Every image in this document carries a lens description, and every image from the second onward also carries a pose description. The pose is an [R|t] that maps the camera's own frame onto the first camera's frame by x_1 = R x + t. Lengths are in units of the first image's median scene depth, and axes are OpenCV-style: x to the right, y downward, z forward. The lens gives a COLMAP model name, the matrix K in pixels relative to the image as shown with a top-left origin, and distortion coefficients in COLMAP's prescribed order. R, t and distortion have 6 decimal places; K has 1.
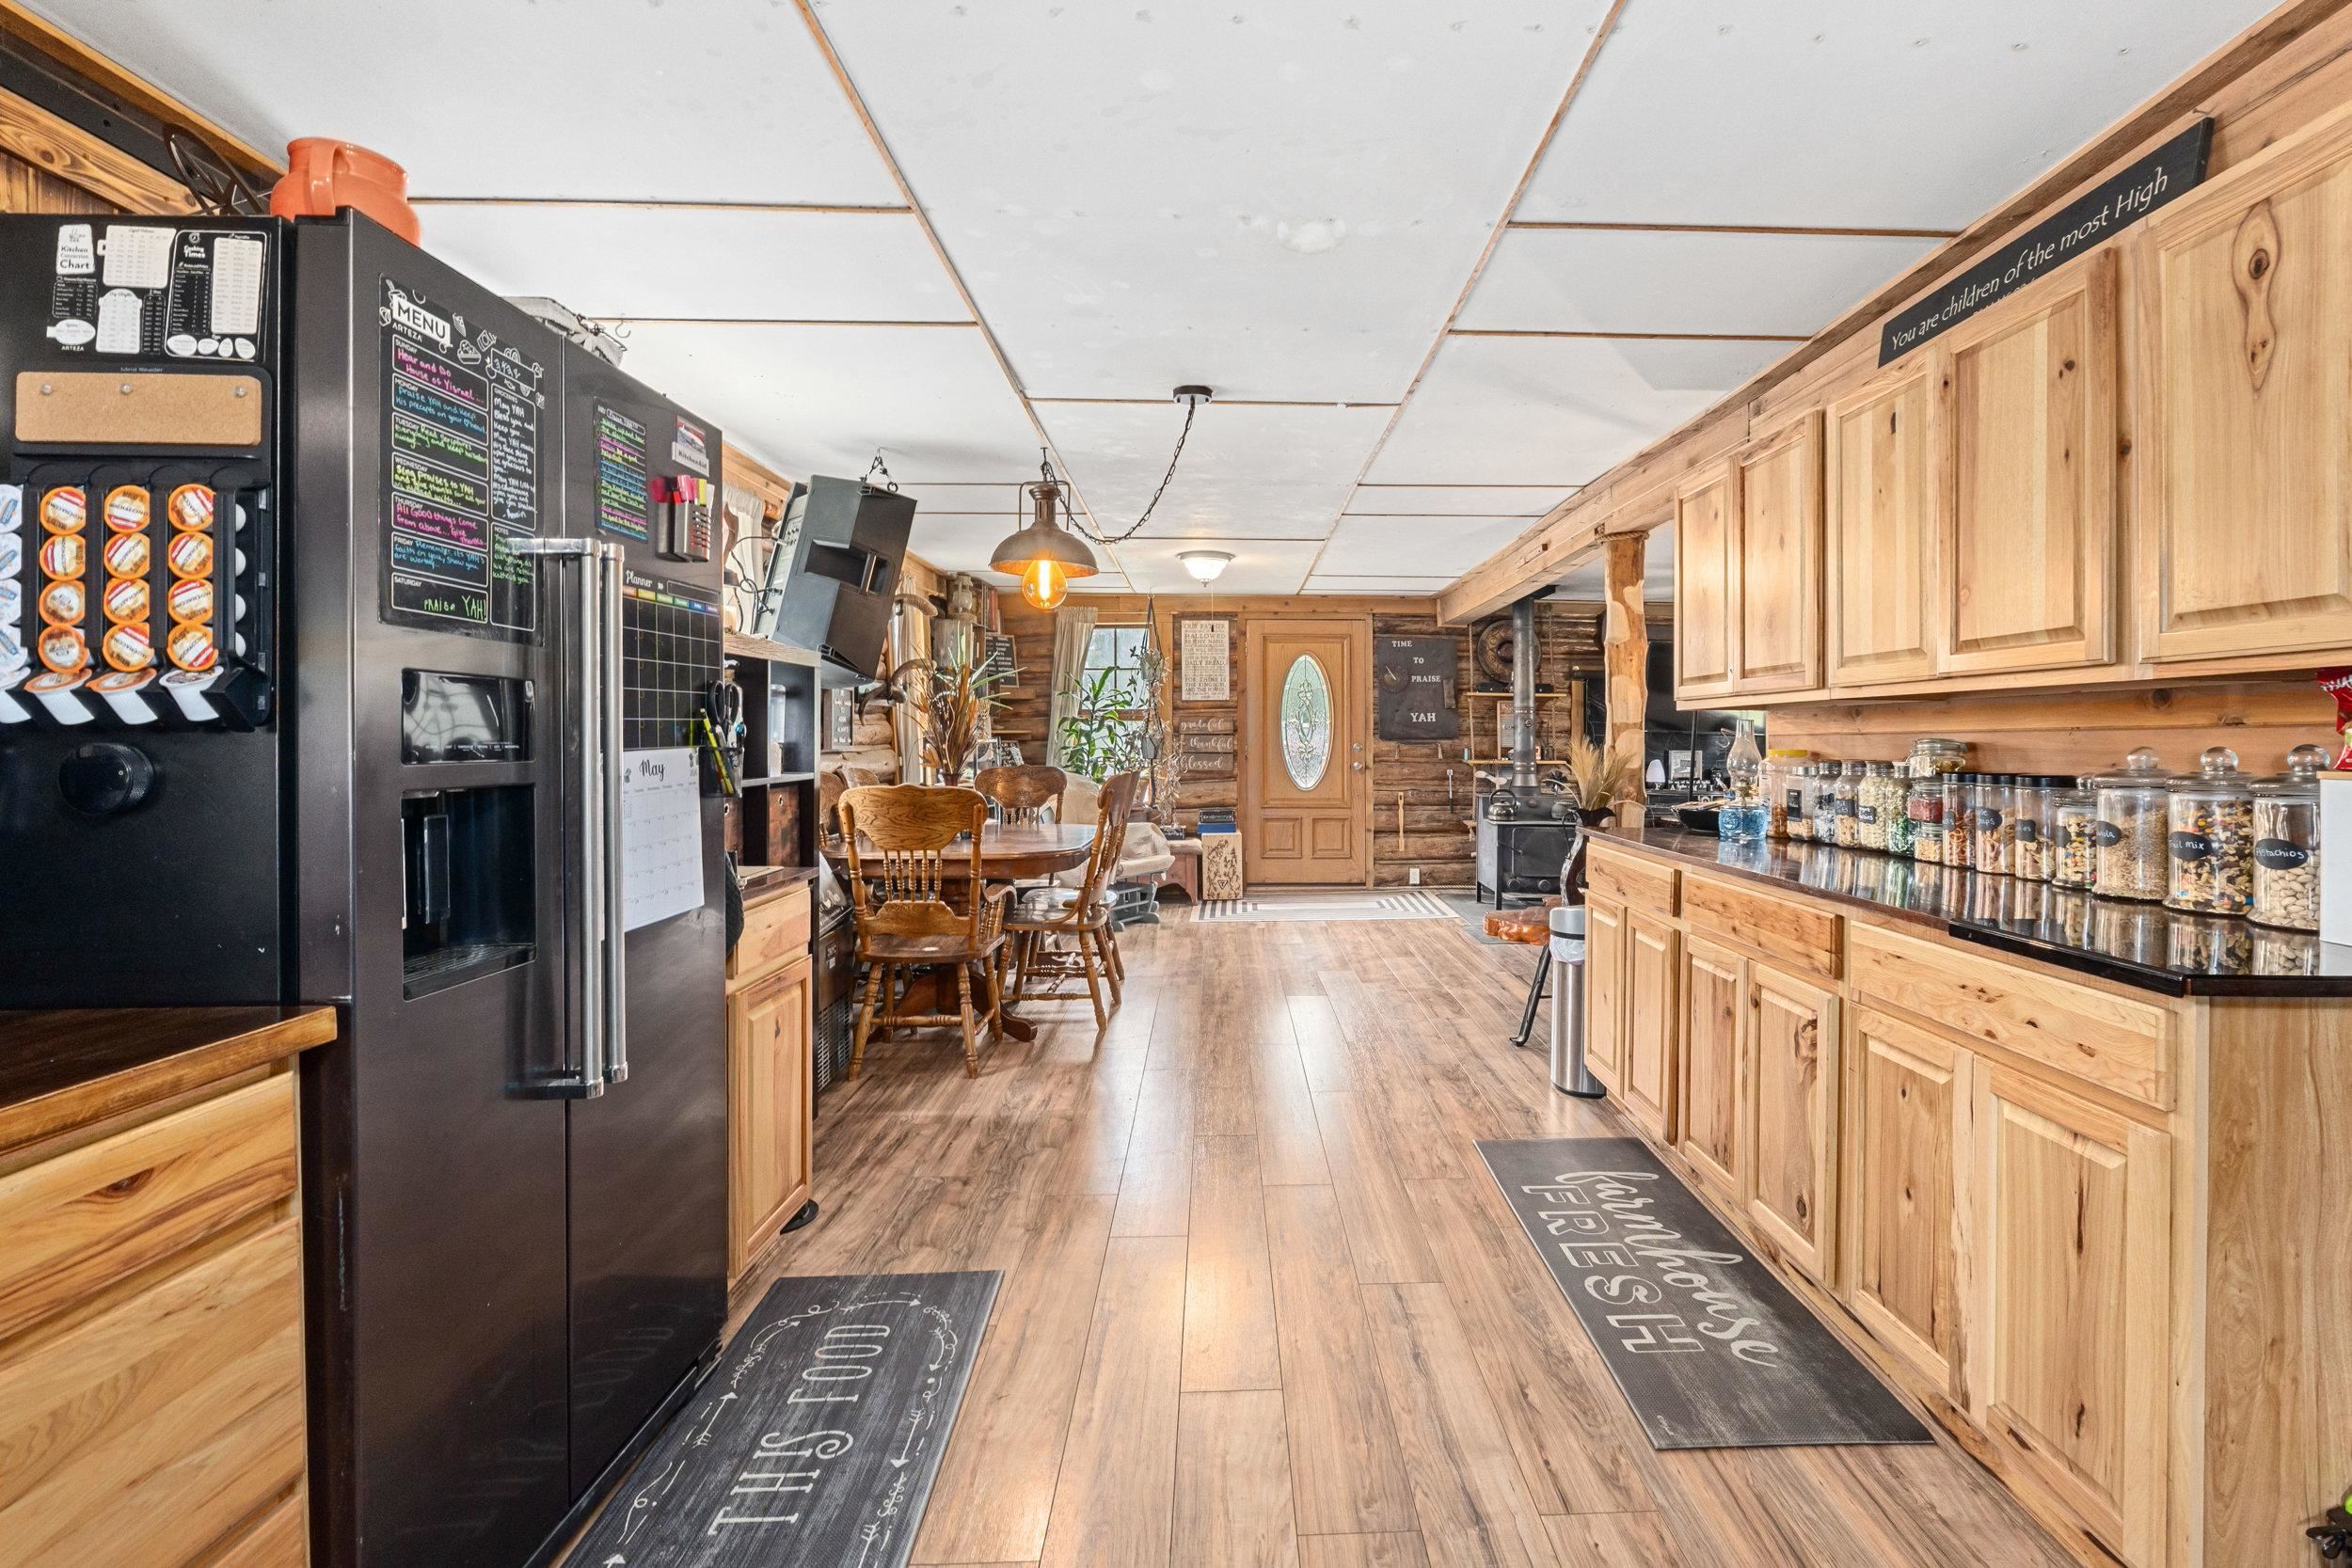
lens RADIAL K [[1088.1, 0, 1264.0], [0, 1088.1, 745.6], [0, 0, 1]] dist [0.000219, -0.001025]
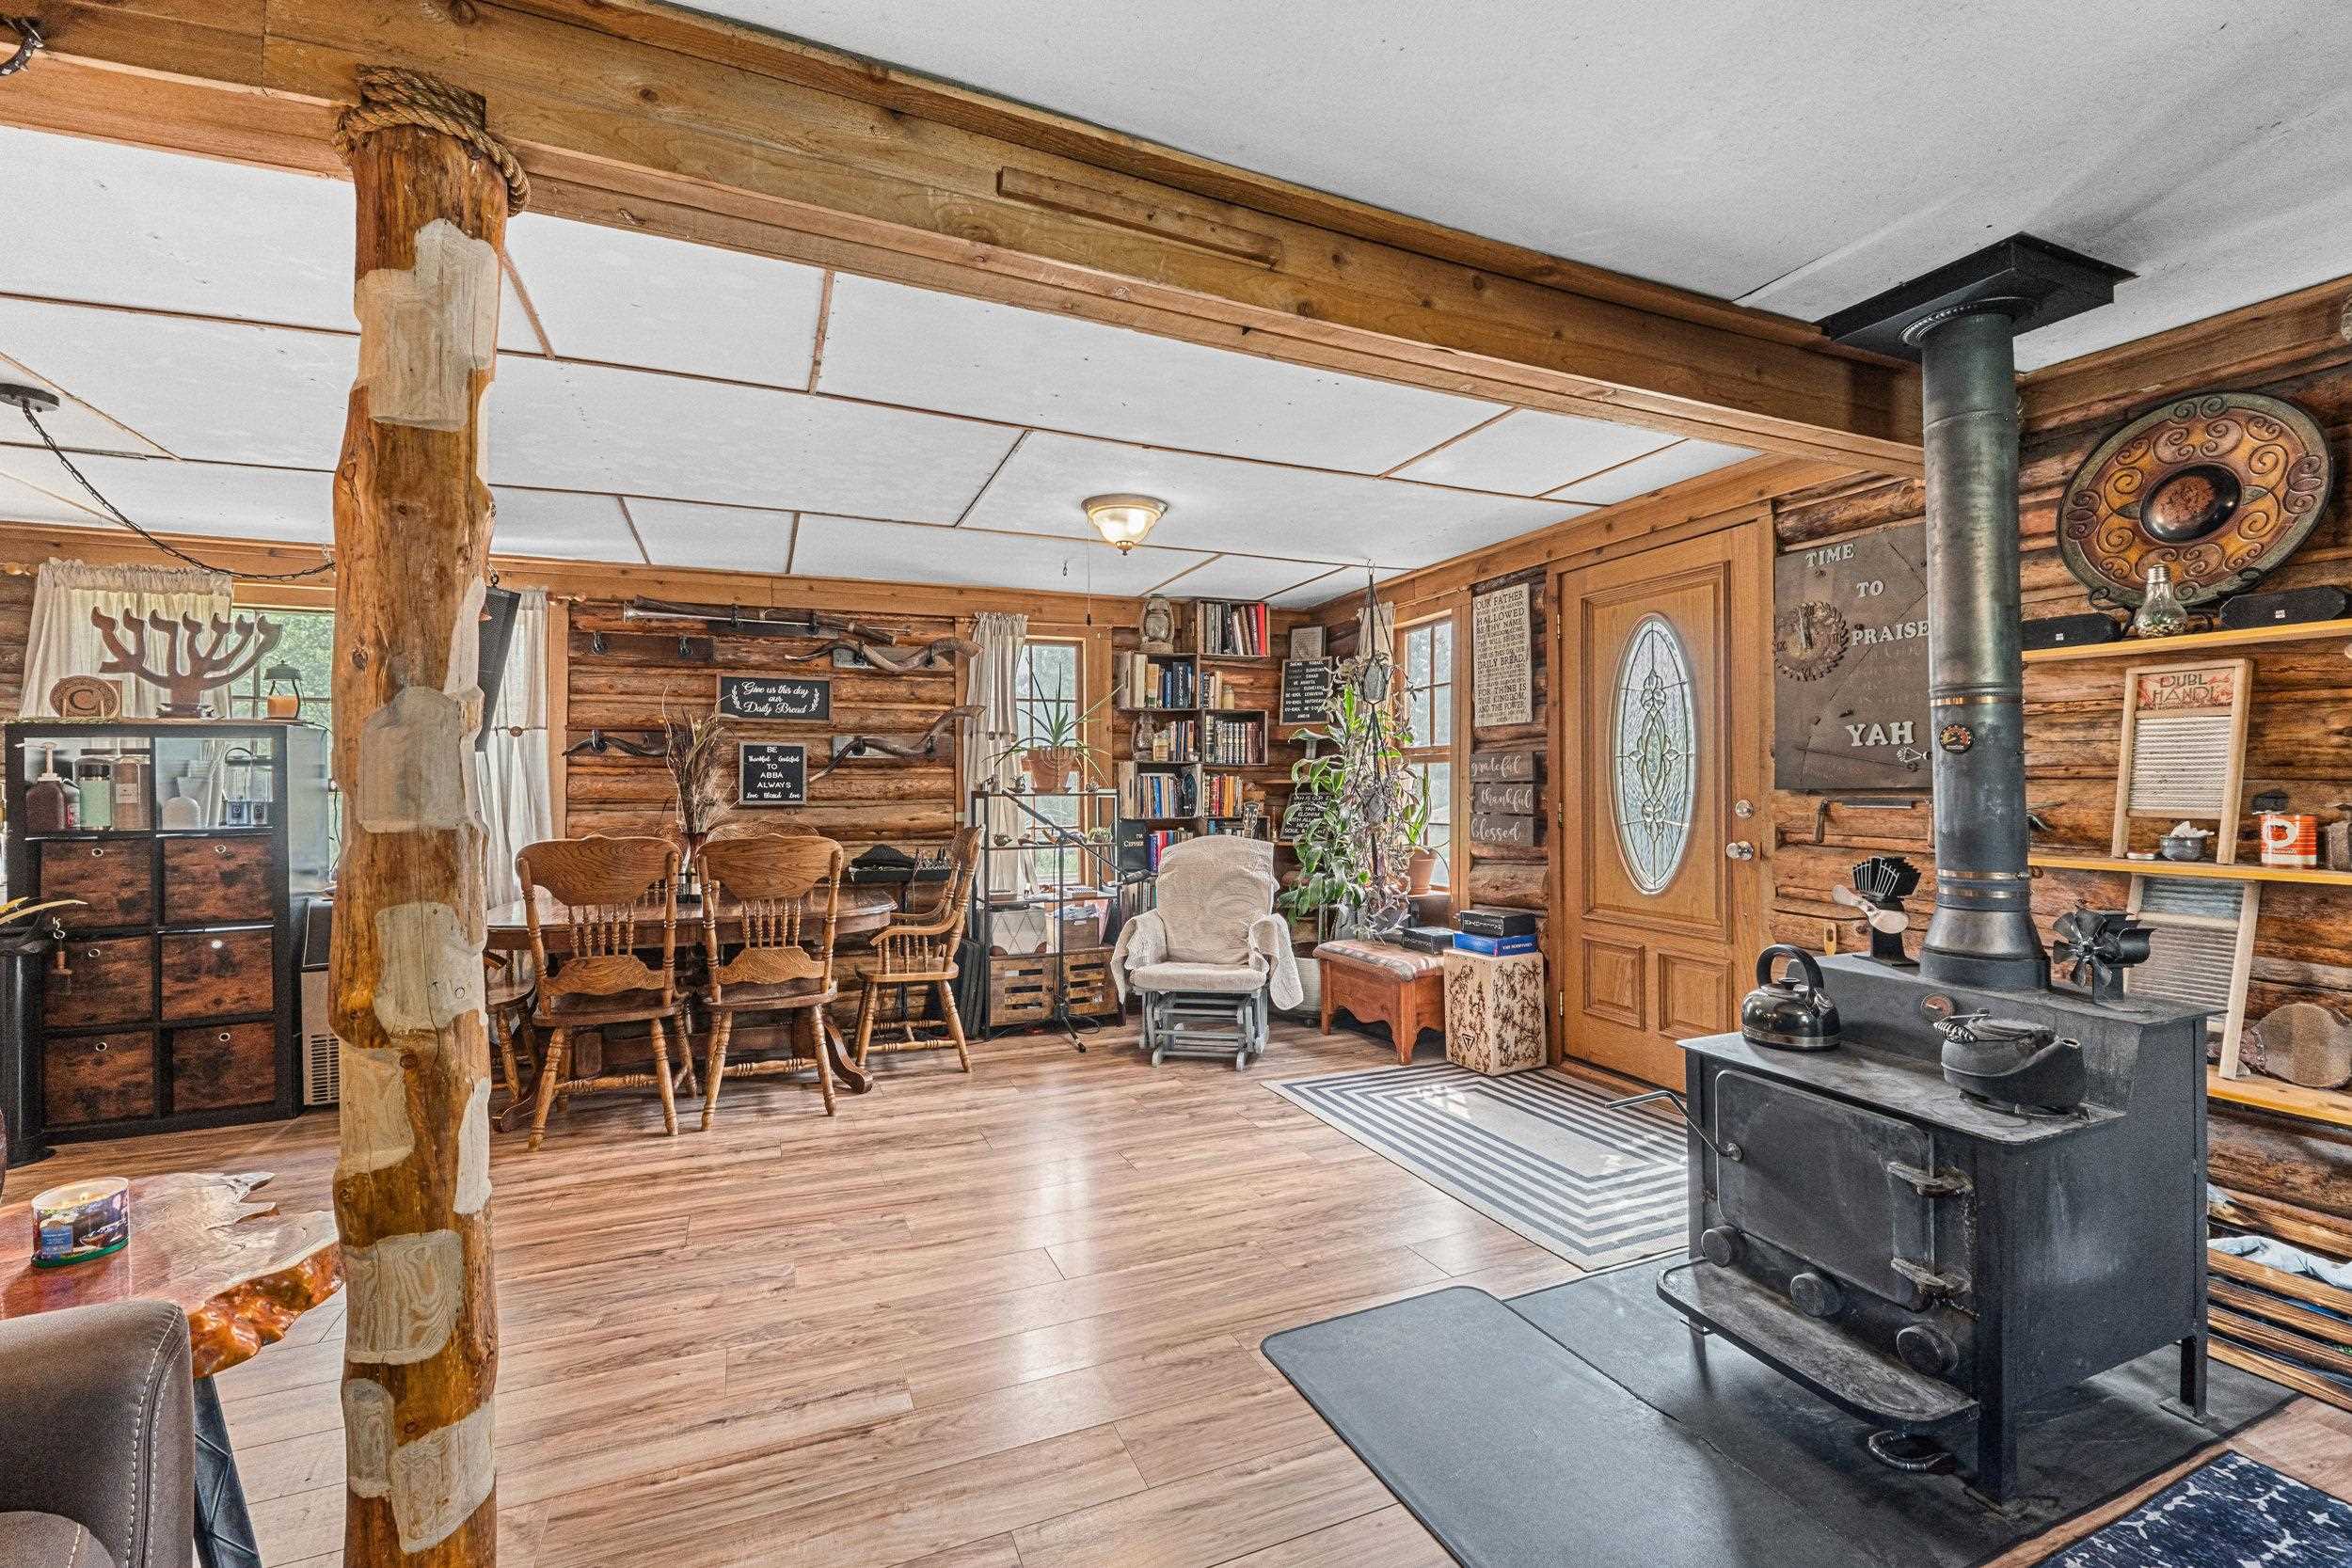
lens RADIAL K [[983.1, 0, 1161.9], [0, 983.1, 777.0], [0, 0, 1]] dist [-0.007779, -0.000279]
pose [[0.350967, -0.012587, -0.936303, 0.380968], [0.000758, 0.999913, -0.013158, -0.006481], [0.936388, 0.003908, 0.350946, 0.639661]]
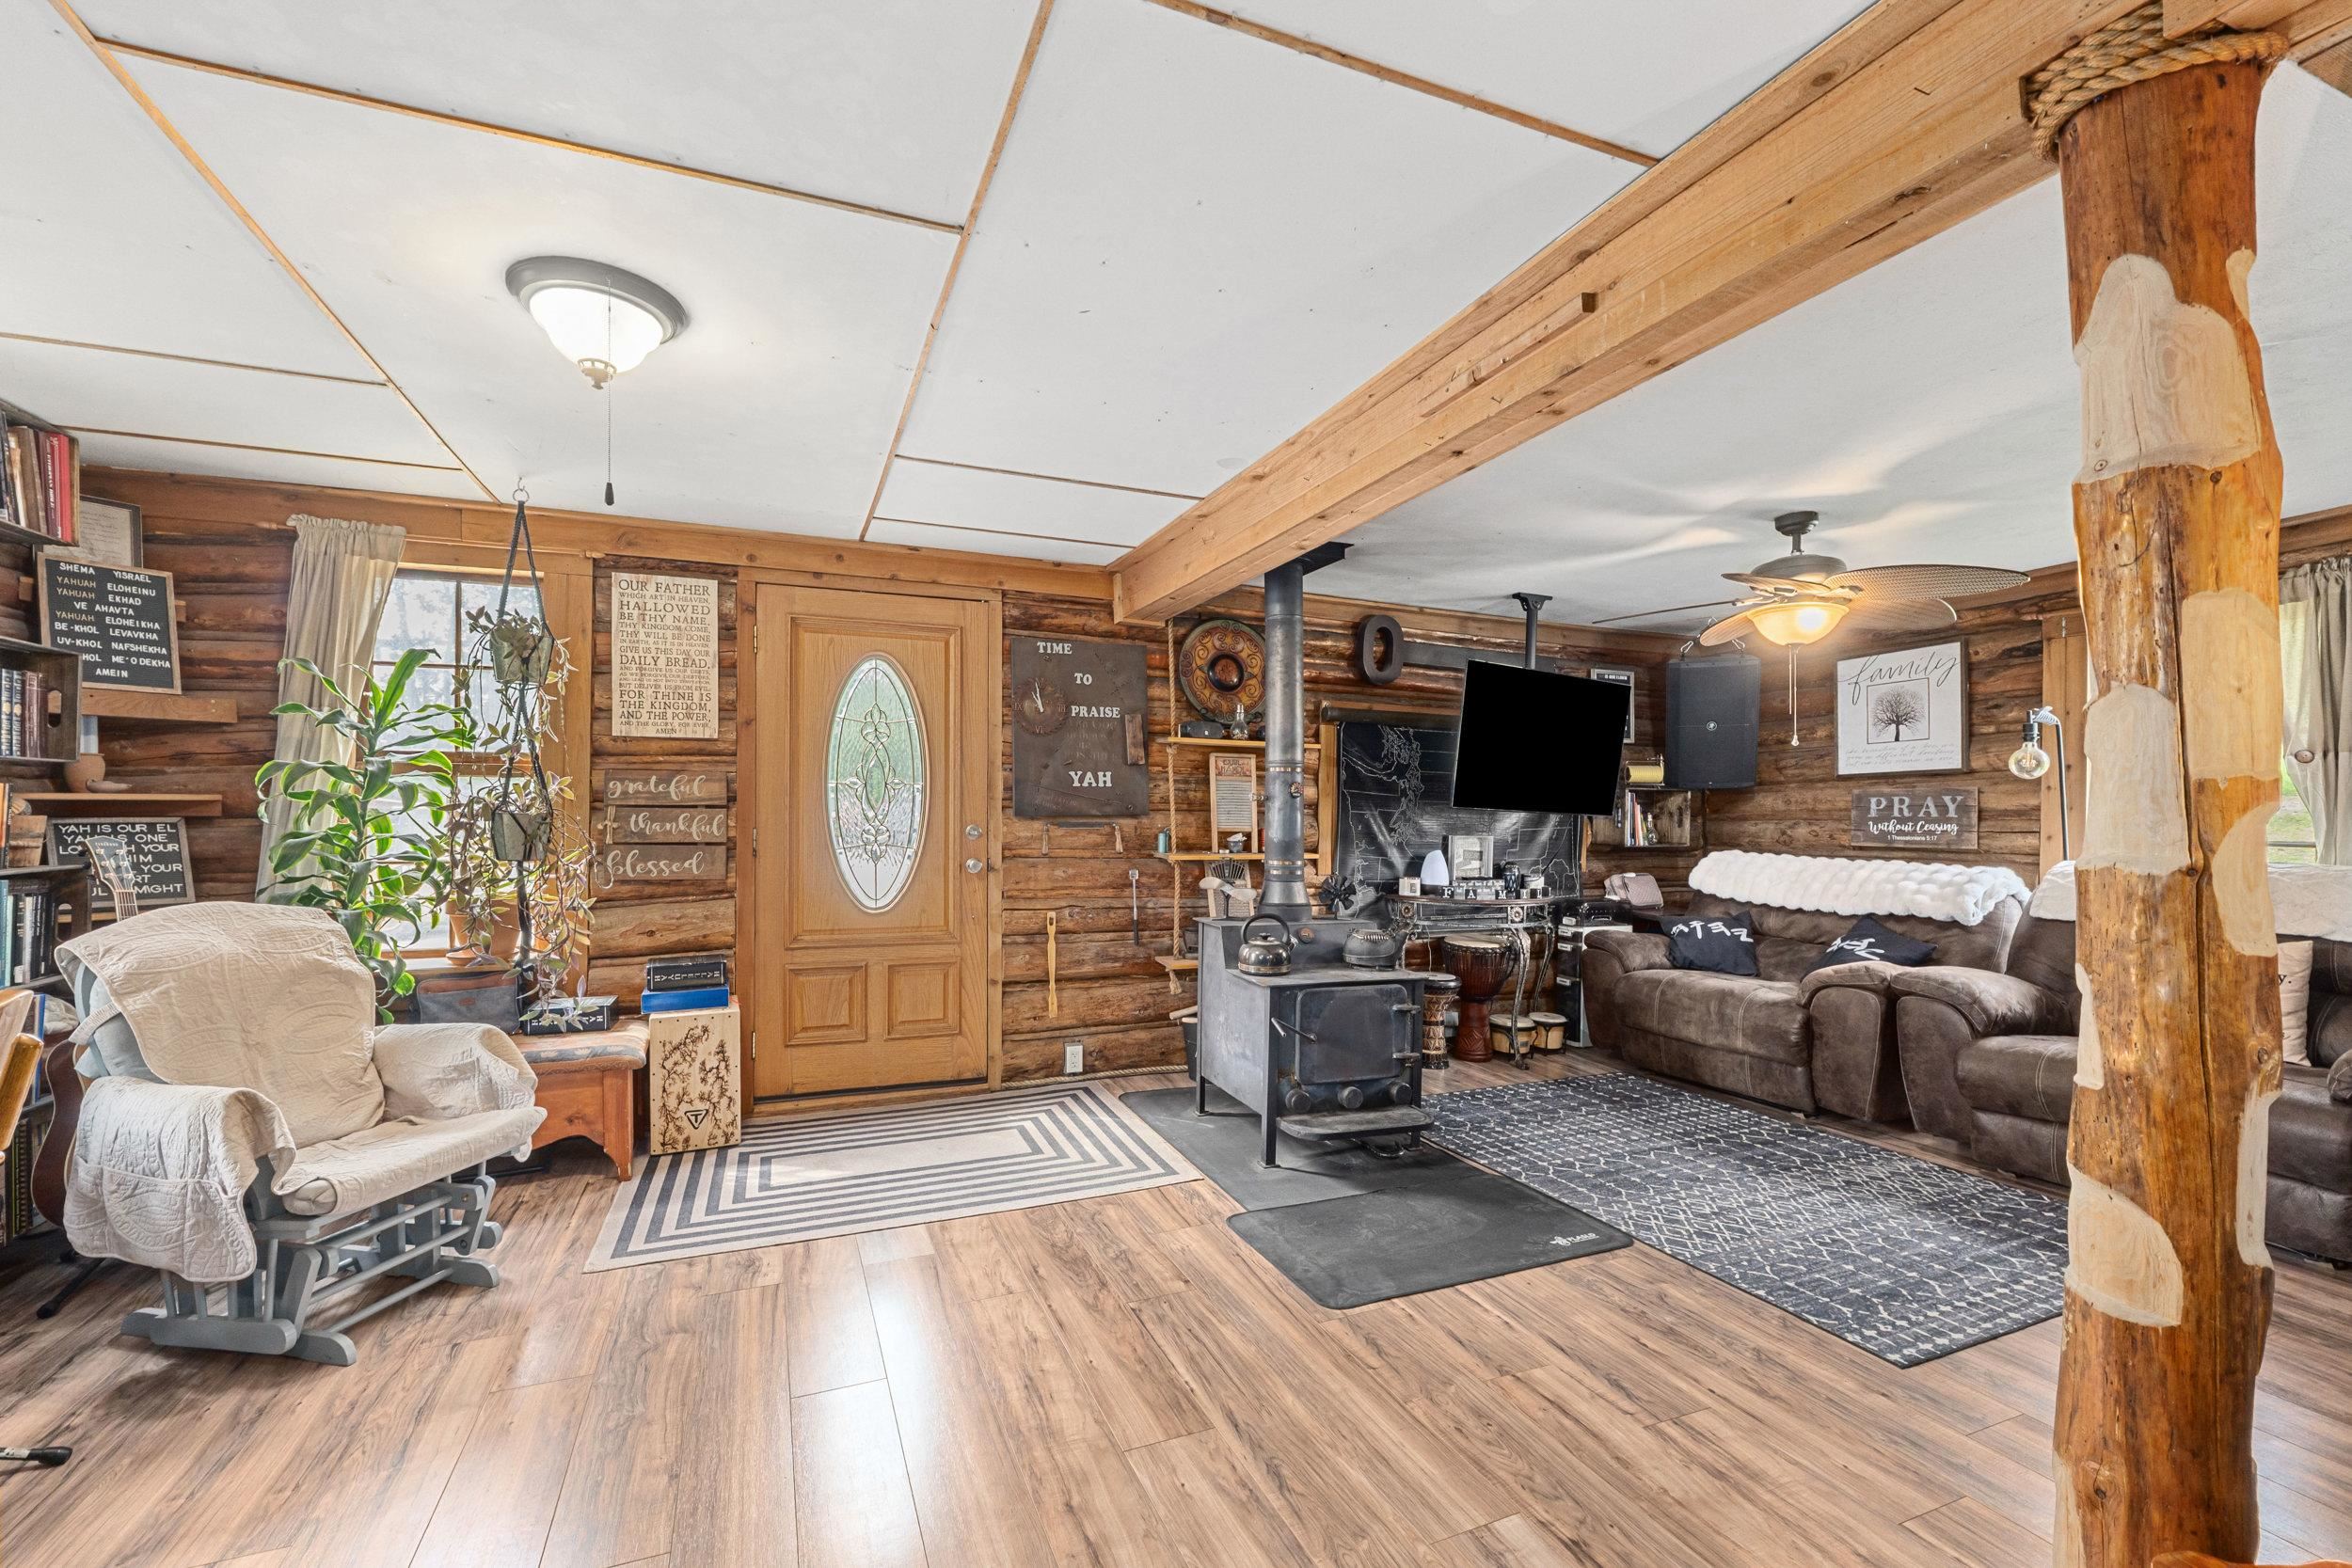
lens RADIAL K [[983.1, 0, 1173.0], [0, 983.1, 813.2], [0, 0, 1]] dist [-0.007779, -0.000279]
pose [[0.939089, 0.004454, 0.343646, 0.009940], [-0.003466, 0.999988, -0.003490, -0.006482], [-0.343657, 0.002087, 0.939093, 0.501140]]
